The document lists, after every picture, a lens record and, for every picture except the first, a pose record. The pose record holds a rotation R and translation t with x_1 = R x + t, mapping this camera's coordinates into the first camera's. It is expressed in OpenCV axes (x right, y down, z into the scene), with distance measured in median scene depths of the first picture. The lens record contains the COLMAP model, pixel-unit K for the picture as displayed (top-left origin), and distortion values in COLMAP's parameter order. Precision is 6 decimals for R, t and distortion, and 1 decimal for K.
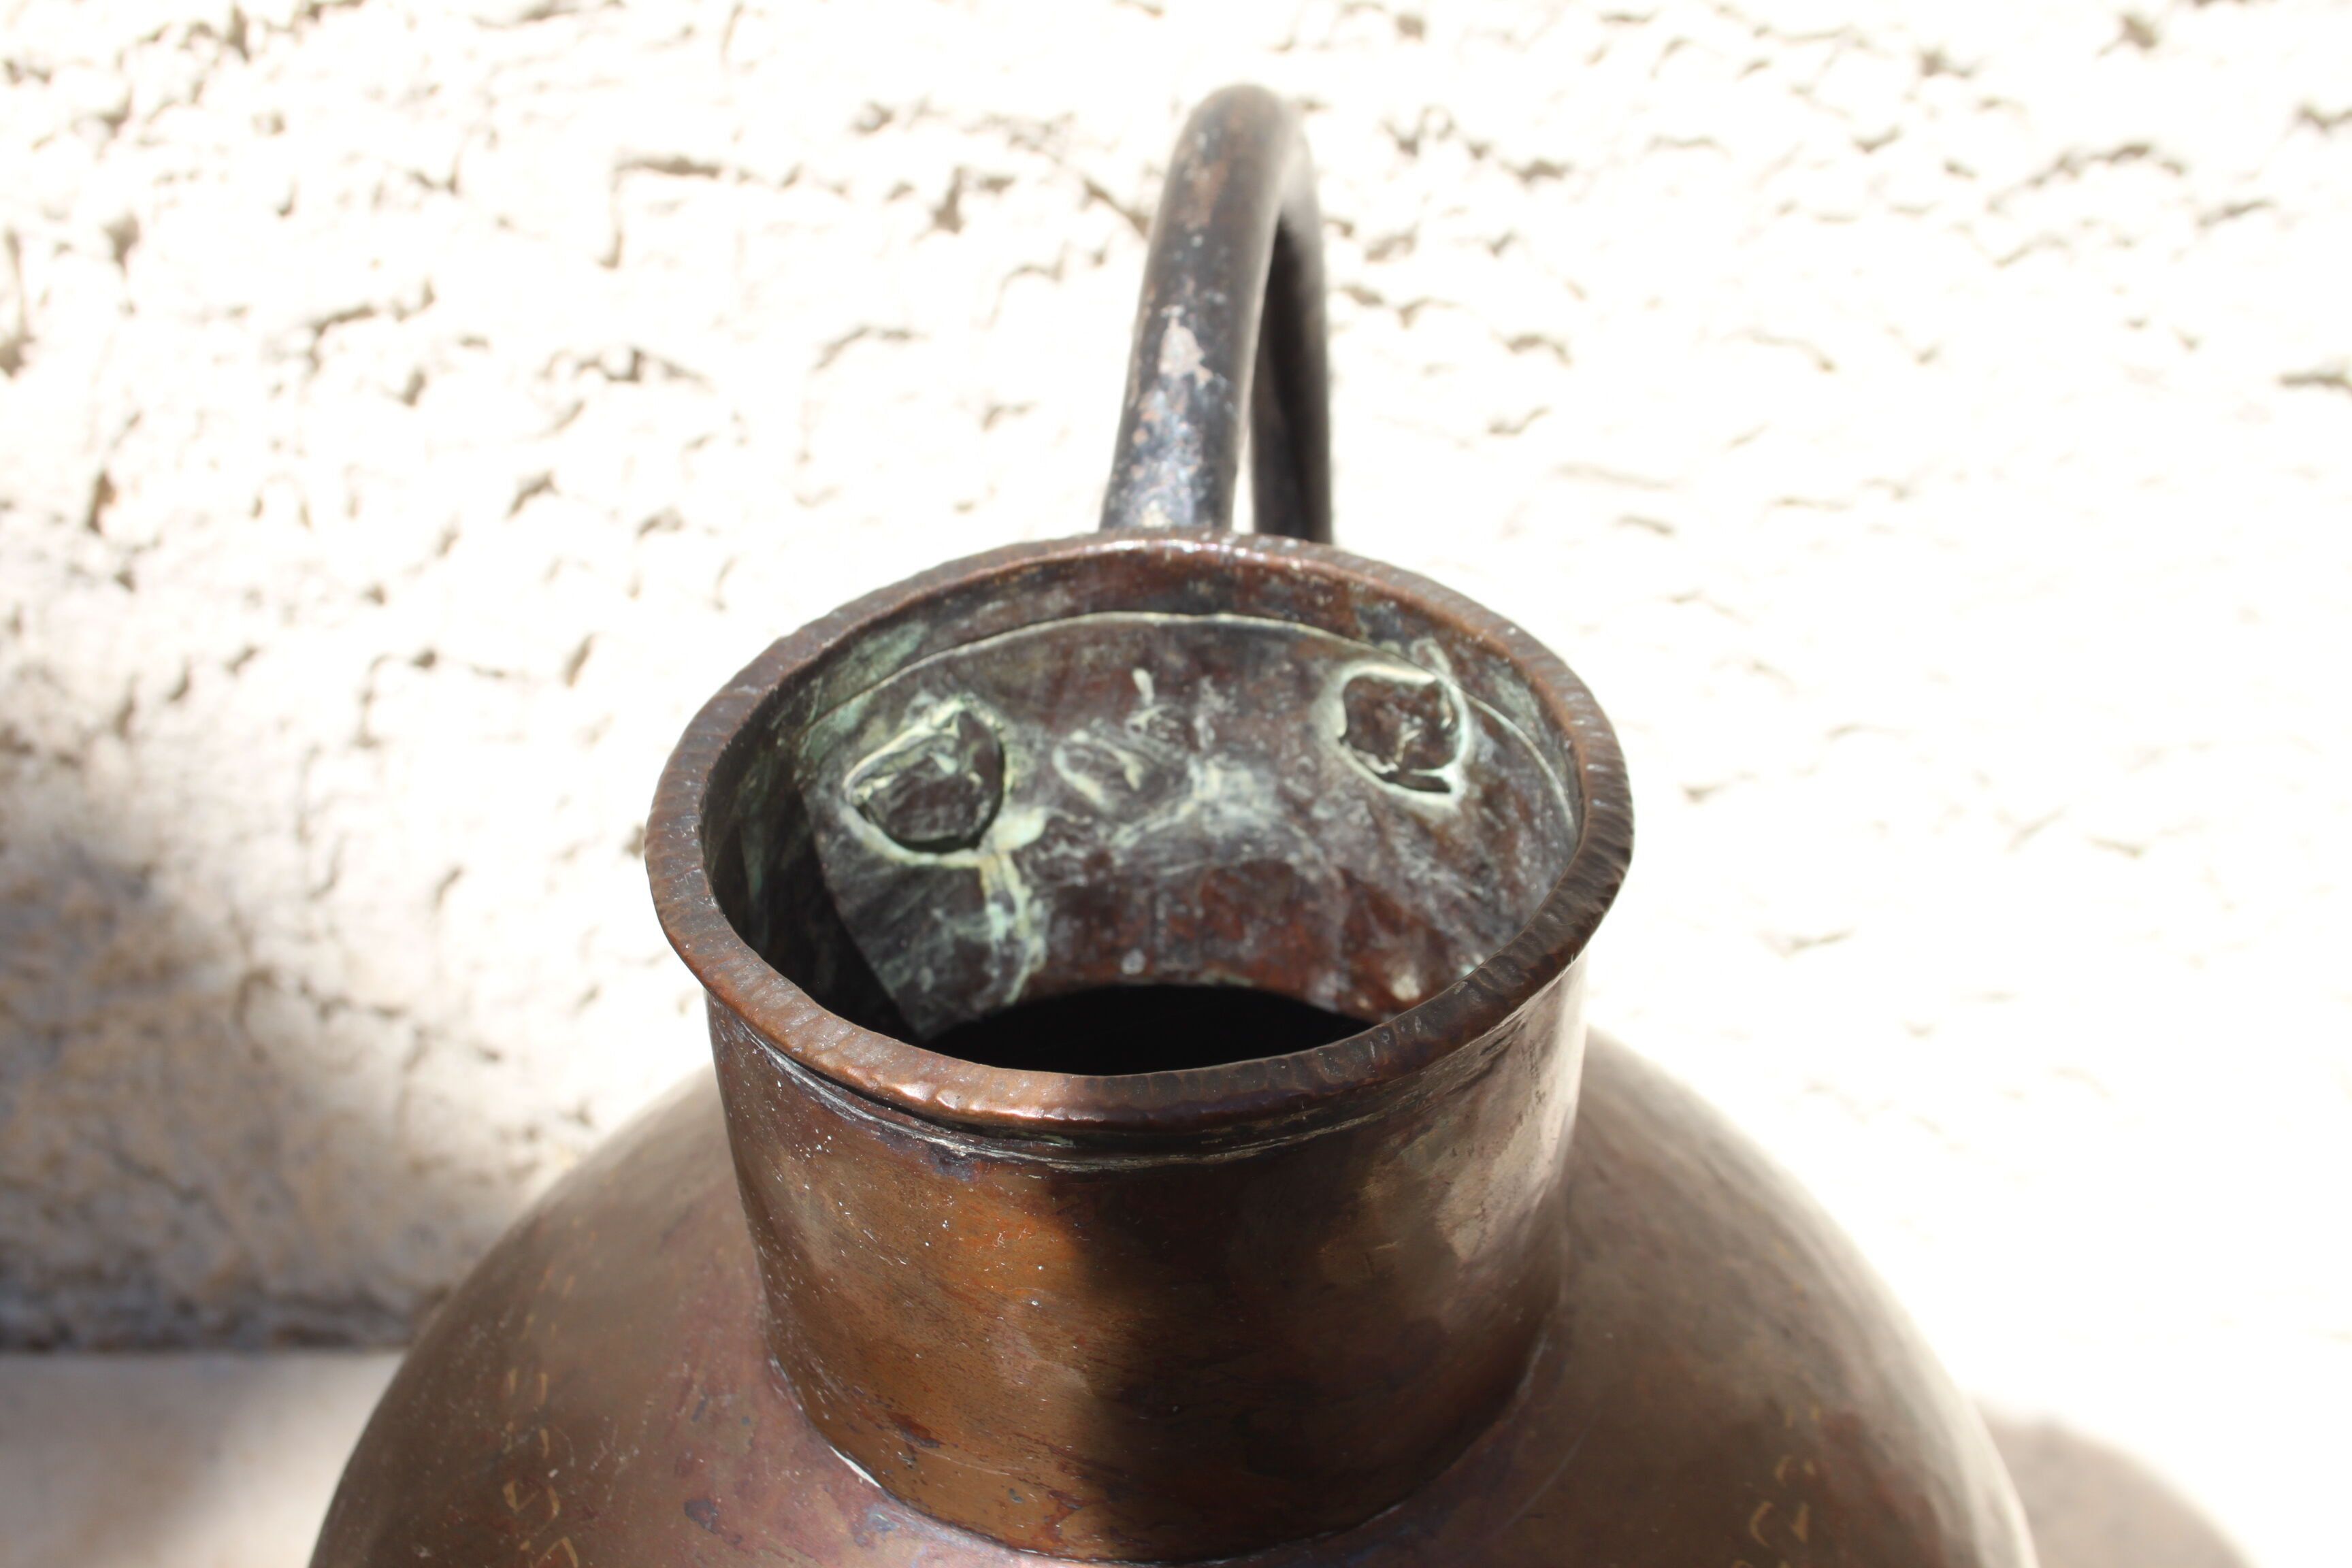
lens RADIAL K [[2999.0, 0, 1176.0], [0, 2999.0, 784.0], [0, 0, 1]] dist [-0.061054, 0.115466]
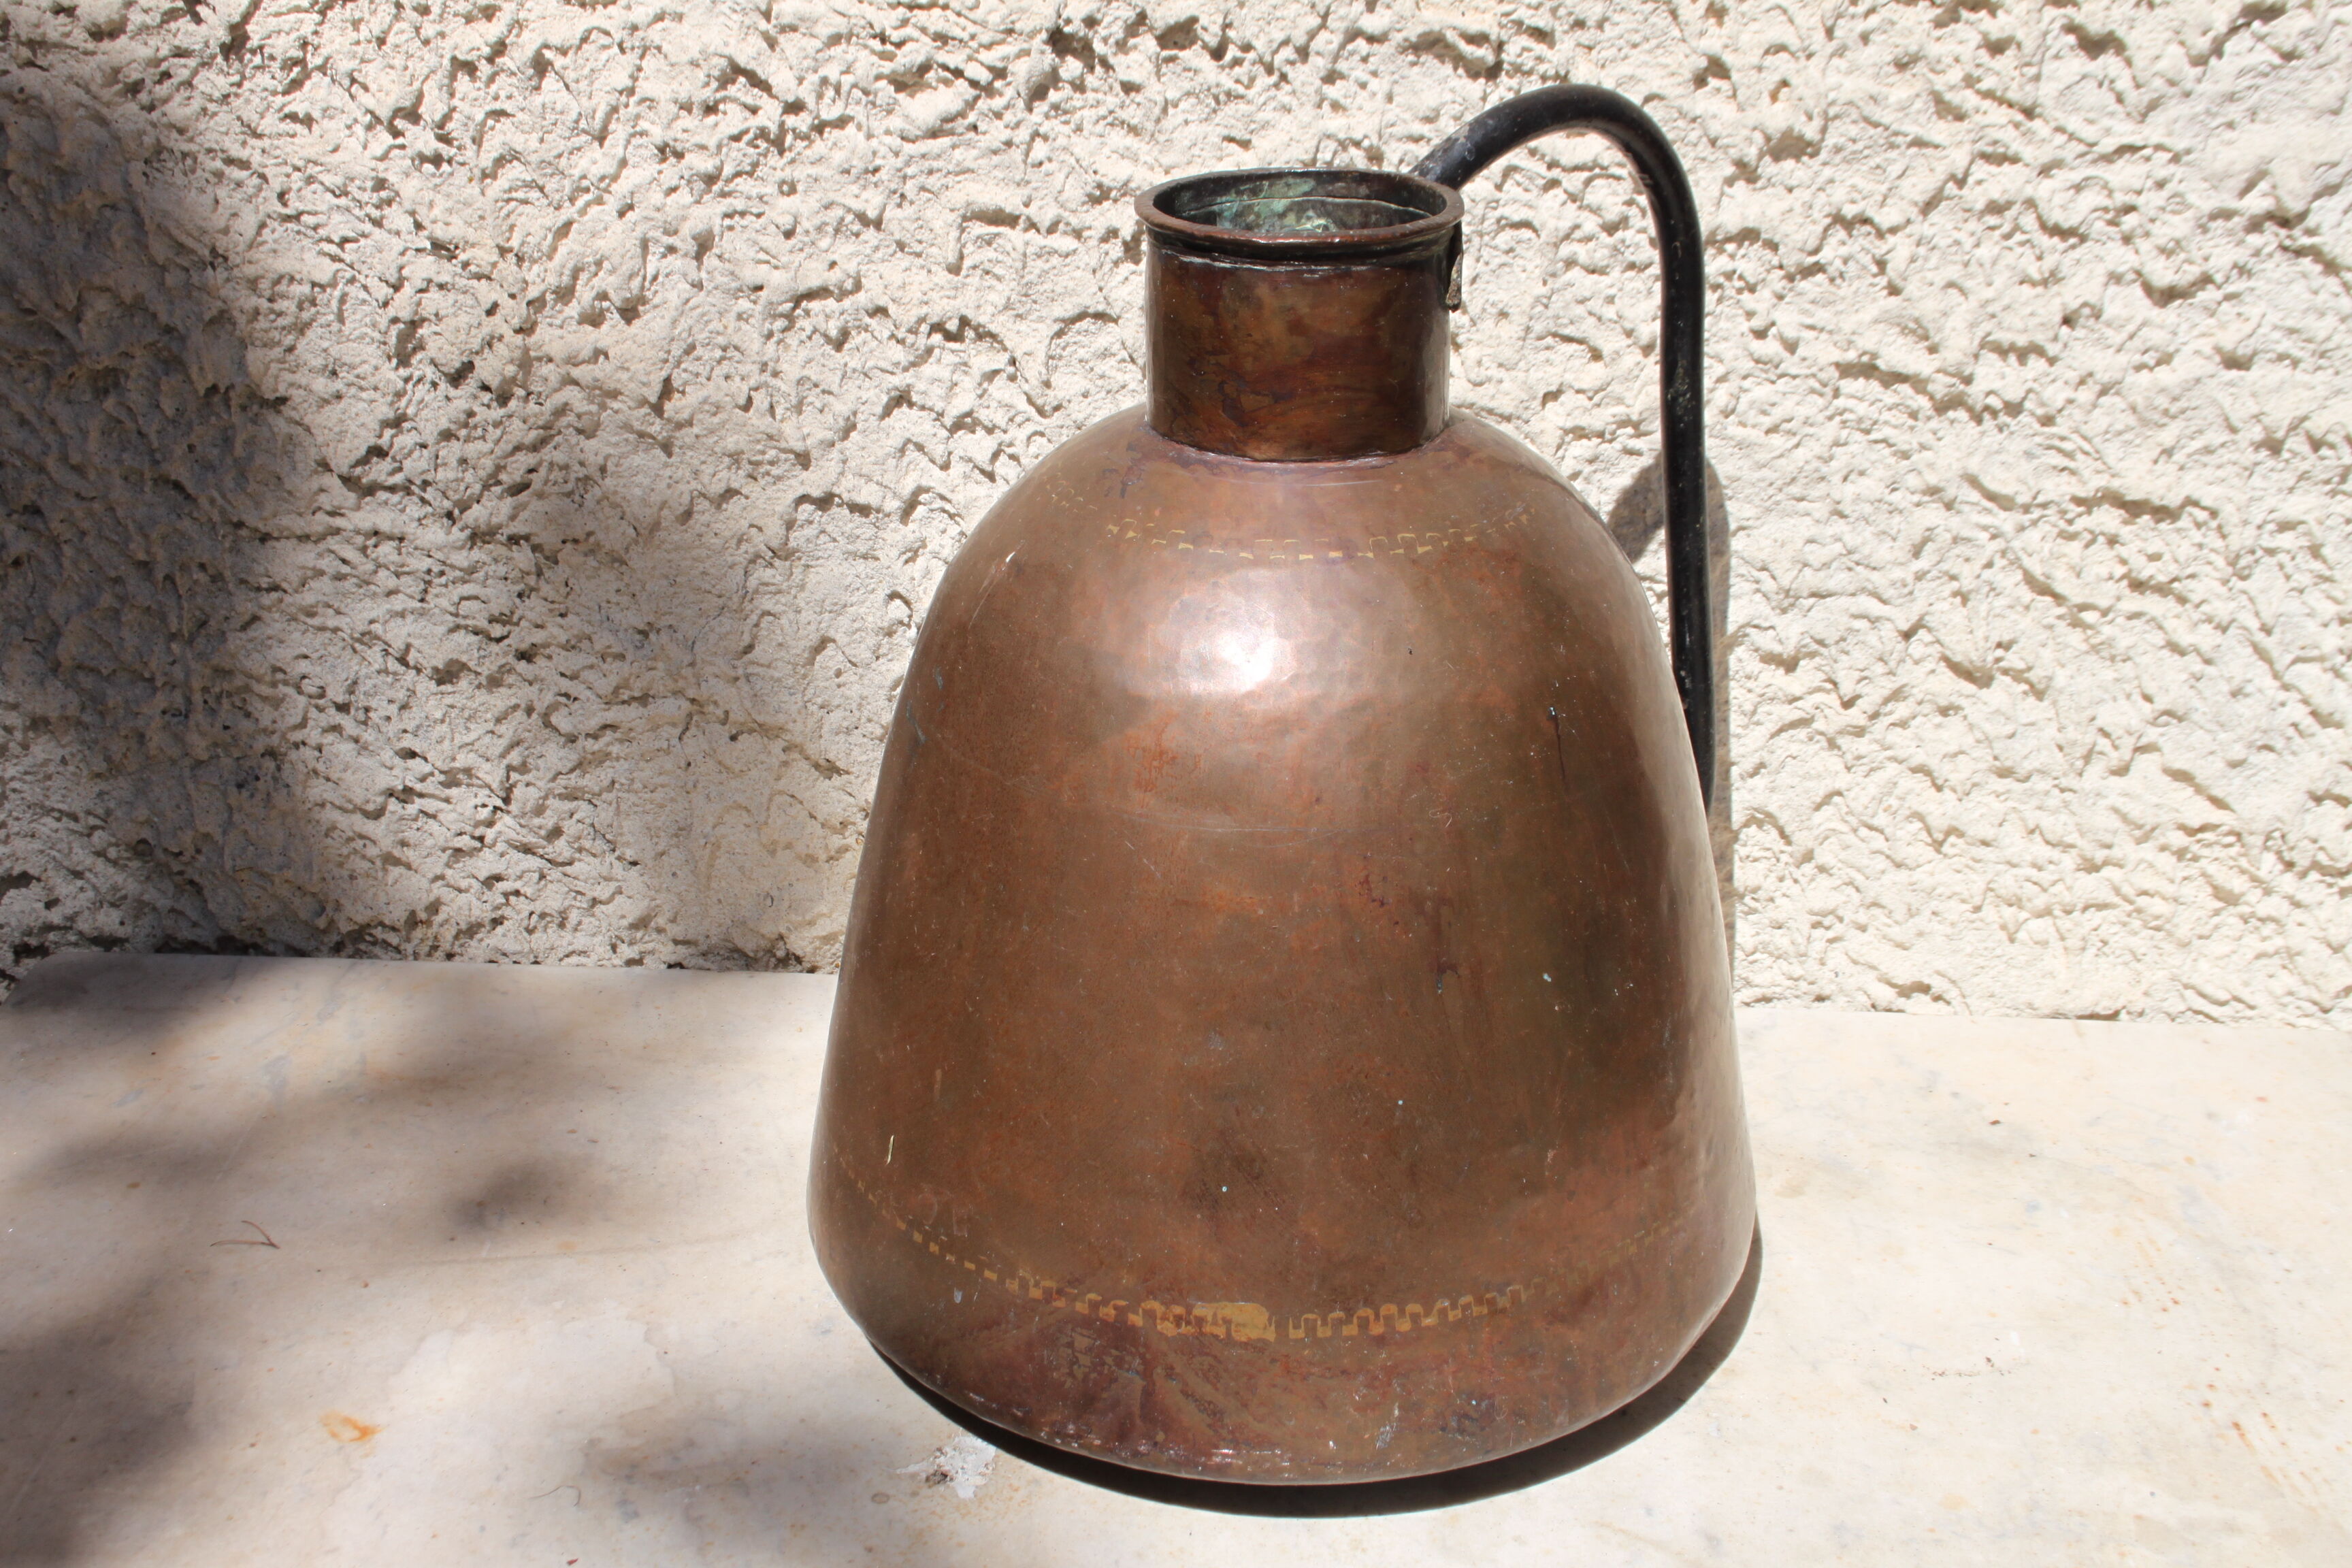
lens RADIAL K [[3226.6, 0, 1176.0], [0, 3226.6, 784.0], [0, 0, 1]] dist [-0.019462, 0.081204]
pose [[0.998502, 0.044459, -0.031901, 0.032879], [-0.050148, 0.976766, -0.208360, 0.579354], [0.021897, 0.209648, 0.977532, -0.960717]]
